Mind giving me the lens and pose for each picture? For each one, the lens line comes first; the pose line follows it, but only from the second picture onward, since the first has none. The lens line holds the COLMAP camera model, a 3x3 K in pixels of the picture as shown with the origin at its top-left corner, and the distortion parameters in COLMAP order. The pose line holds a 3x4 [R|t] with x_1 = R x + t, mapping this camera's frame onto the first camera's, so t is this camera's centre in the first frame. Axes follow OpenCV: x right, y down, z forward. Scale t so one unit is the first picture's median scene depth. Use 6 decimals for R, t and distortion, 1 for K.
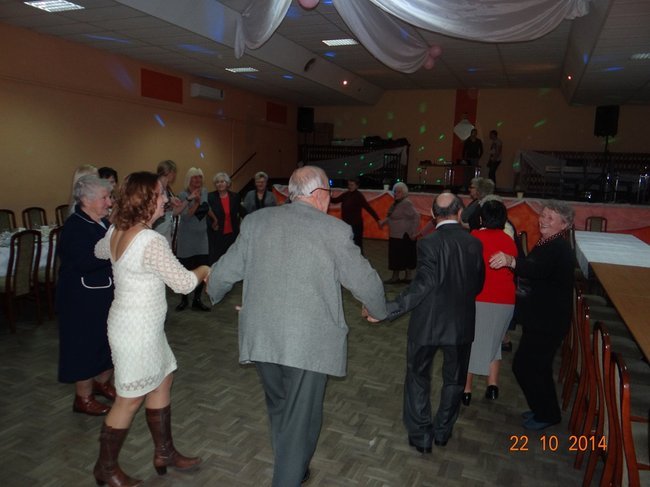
lens RADIAL K [[514.3, 0, 325.7], [0, 514.3, 243.5], [0, 0, 1]] dist [-0.015087, -0.003371]
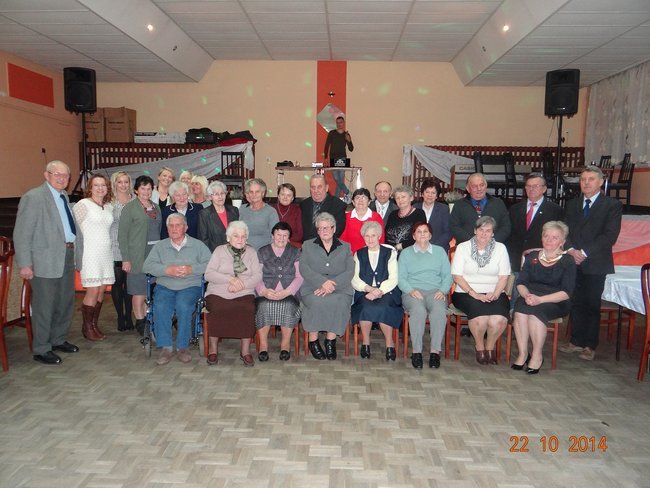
lens RADIAL K [[518.5, 0, 324.8], [0, 518.5, 241.6], [0, 0, 1]] dist [-0.007402, 0.003784]
pose [[0.938267, -0.064609, 0.339824, 0.007253], [0.074709, 0.997065, -0.016707, -0.039472], [-0.337747, 0.041063, 0.940341, 0.328222]]
